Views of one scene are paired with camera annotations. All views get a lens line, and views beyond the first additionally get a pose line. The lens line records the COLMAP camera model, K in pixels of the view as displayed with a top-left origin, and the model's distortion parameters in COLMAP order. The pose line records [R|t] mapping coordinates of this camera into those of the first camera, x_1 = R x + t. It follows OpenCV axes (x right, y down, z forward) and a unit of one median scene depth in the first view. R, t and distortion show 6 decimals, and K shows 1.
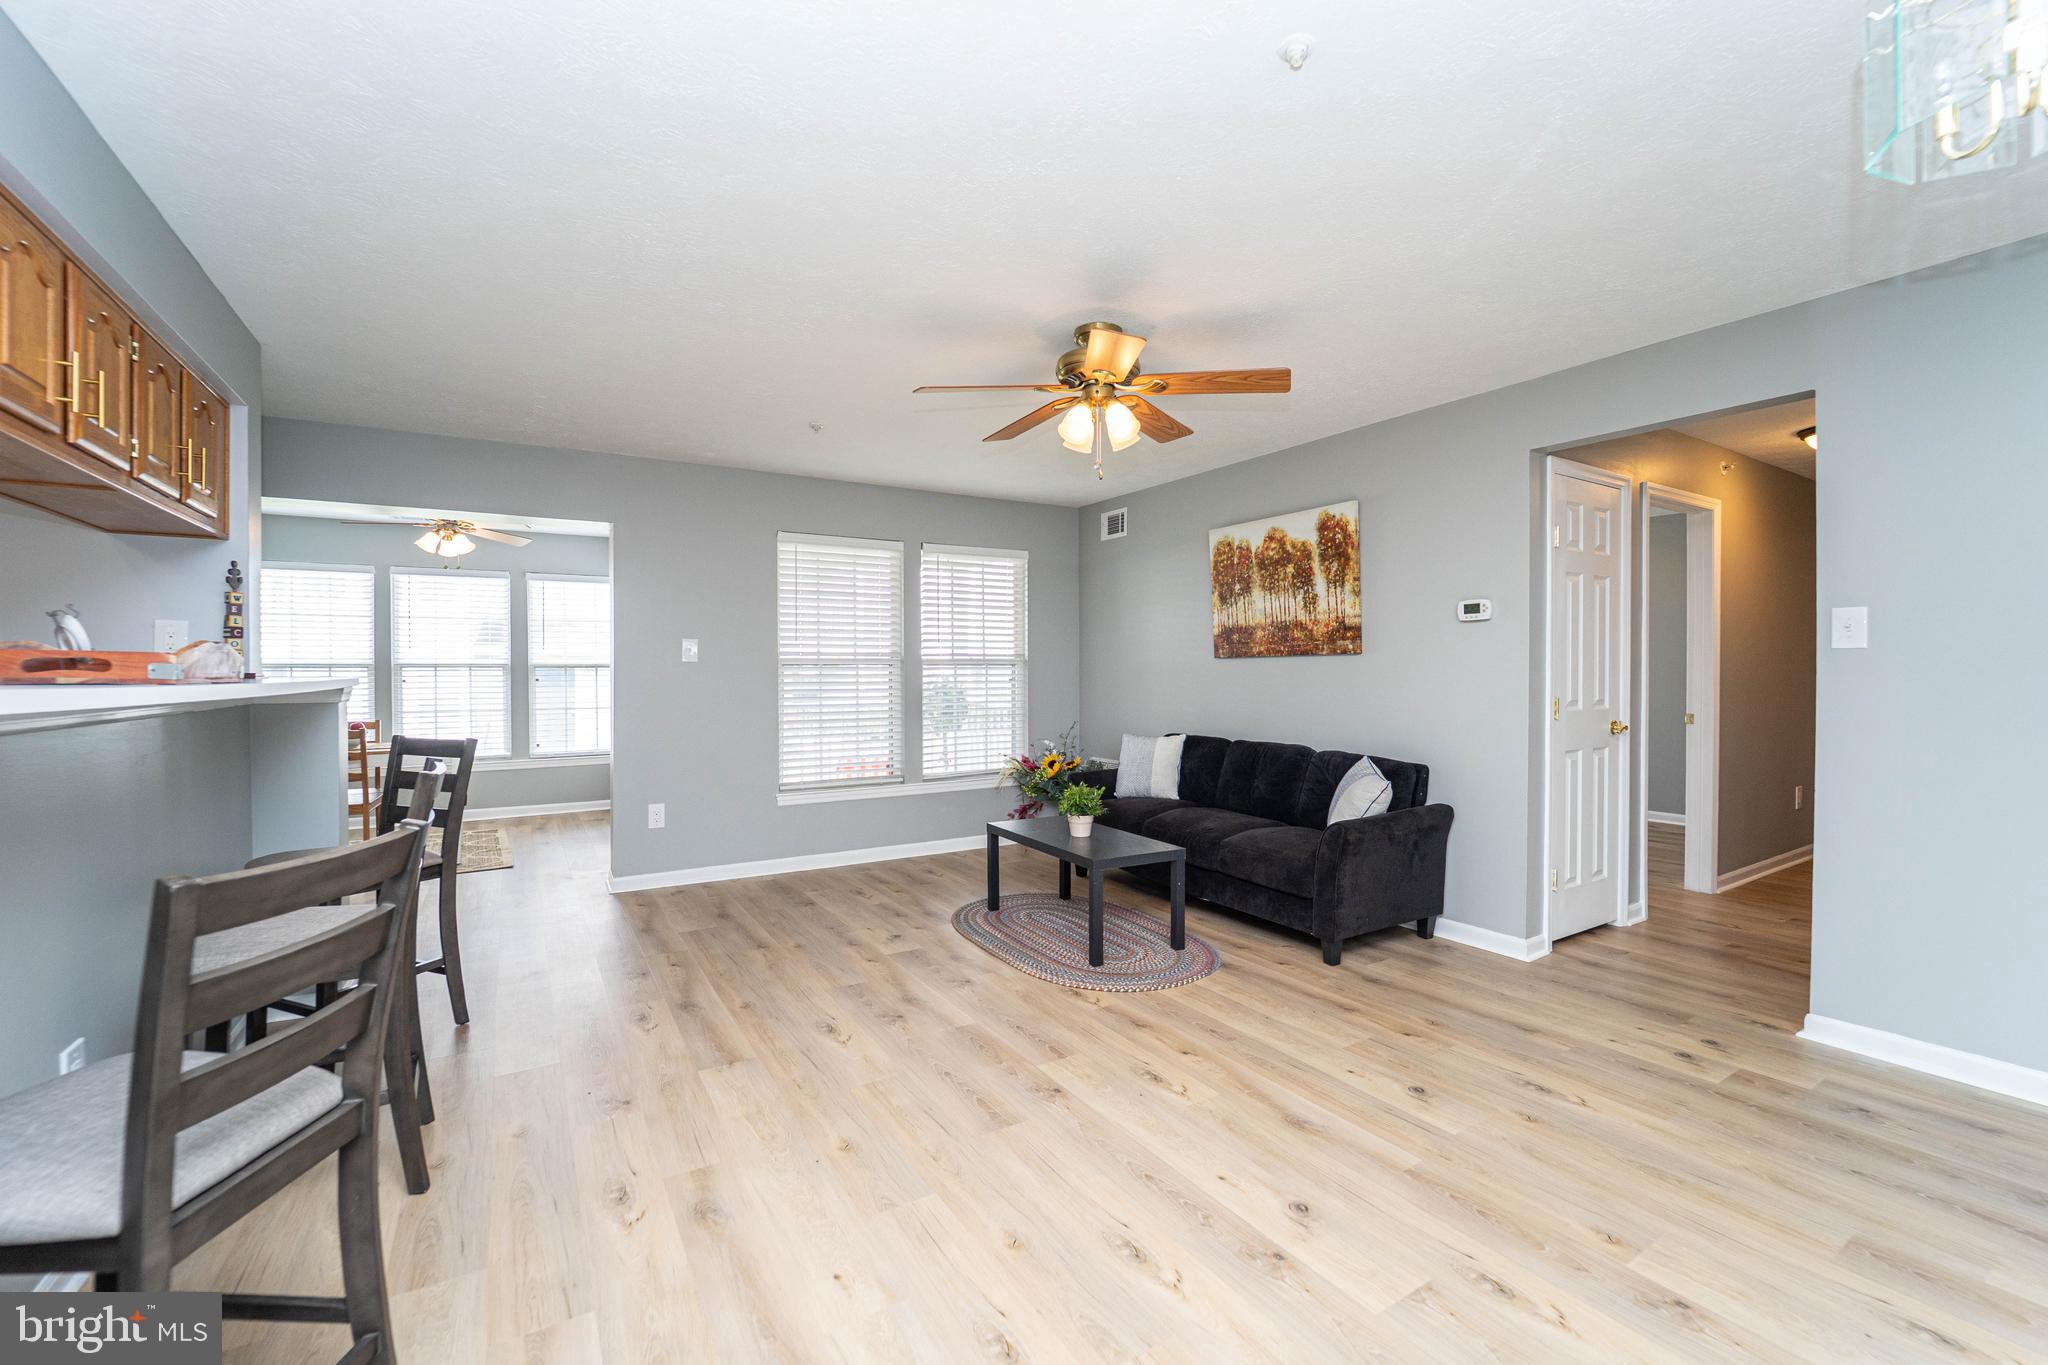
lens RADIAL K [[847.0, 0, 1024.8], [0, 847.0, 678.9], [0, 0, 1]] dist [-0.015878, -0.001327]
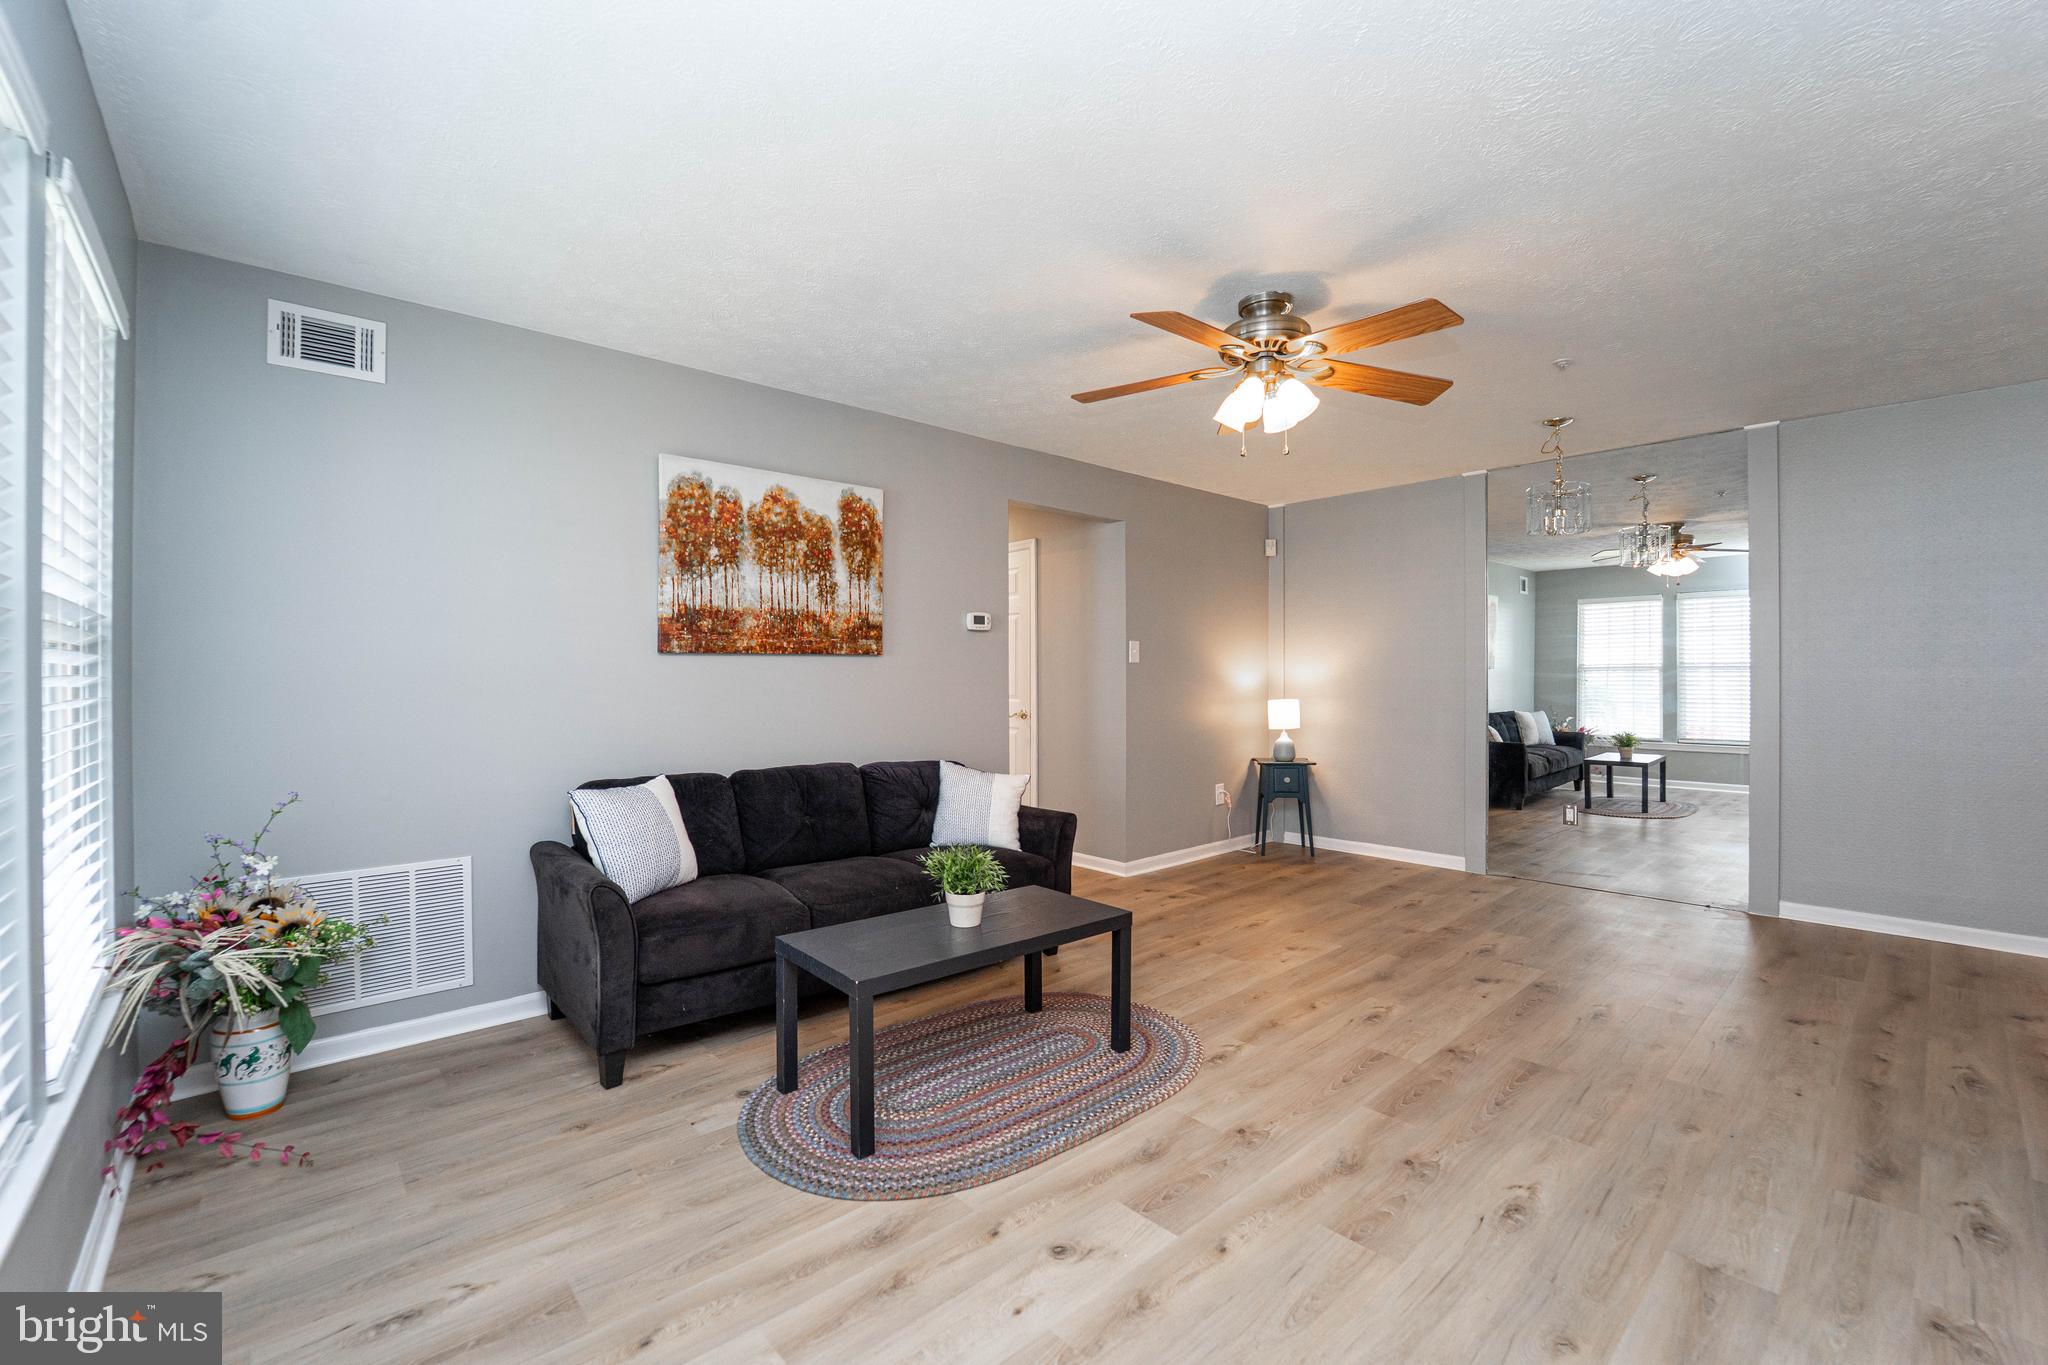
lens RADIAL K [[847.0, 0, 1004.1], [0, 847.0, 687.3], [0, 0, 1]] dist [-0.015878, -0.001327]
pose [[-0.172392, -0.004466, 0.985018, -0.528942], [0.012982, 0.999893, 0.006806, 0.001000], [-0.984943, 0.013960, -0.172316, 0.993910]]
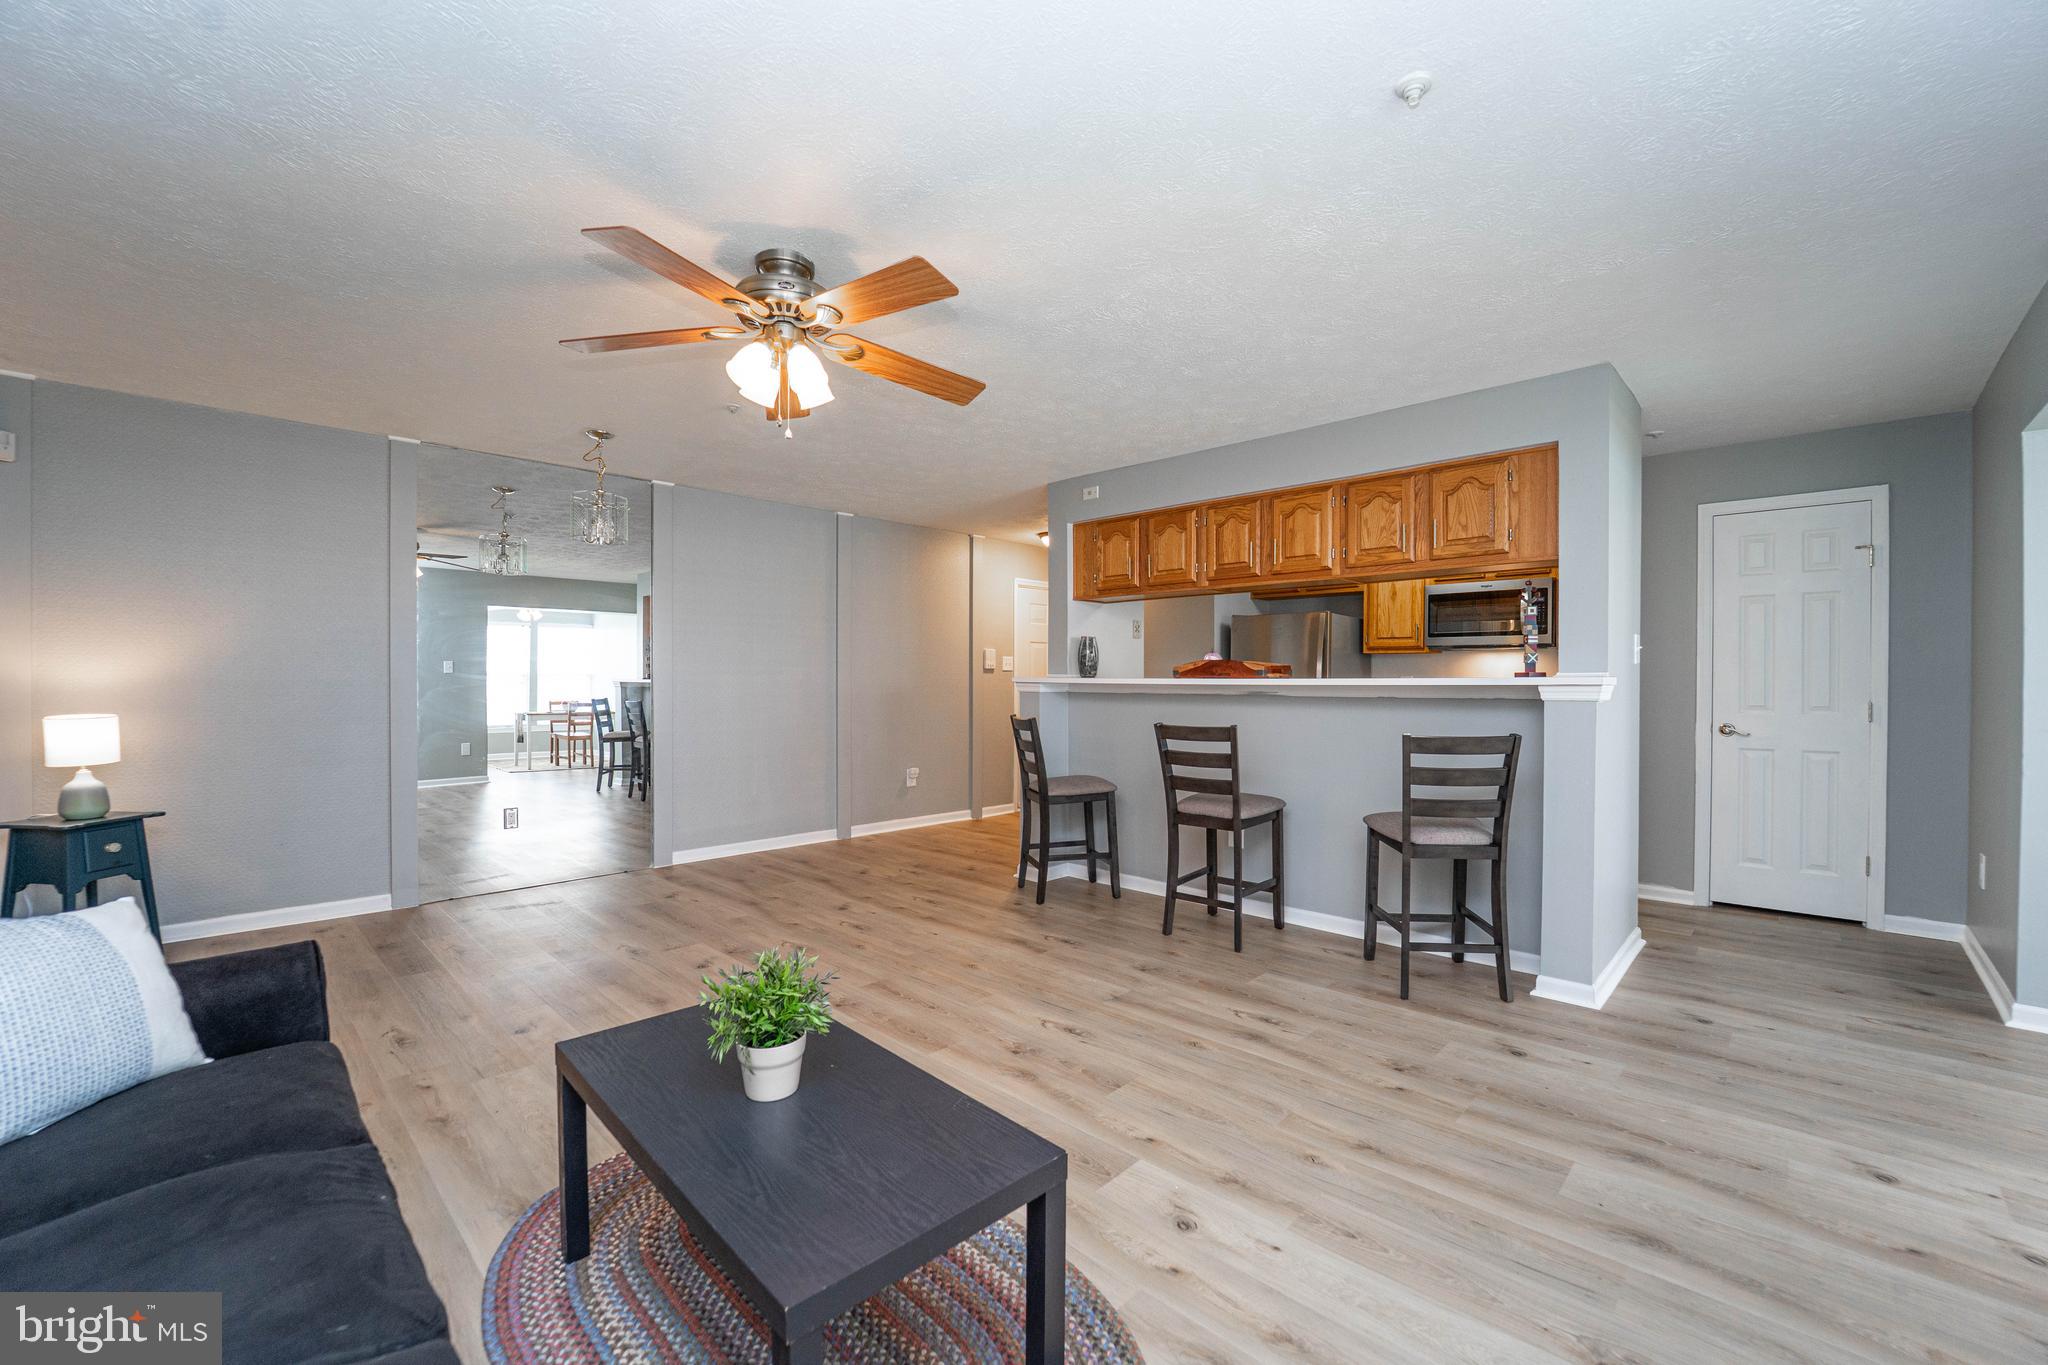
lens RADIAL K [[847.0, 0, 1029.8], [0, 847.0, 633.0], [0, 0, 1]] dist [-0.015878, -0.001327]
pose [[-0.967511, -0.008707, -0.252678, 0.049310], [0.001931, 0.999123, -0.041823, -0.007247], [0.252821, -0.040952, -0.966646, 1.309149]]
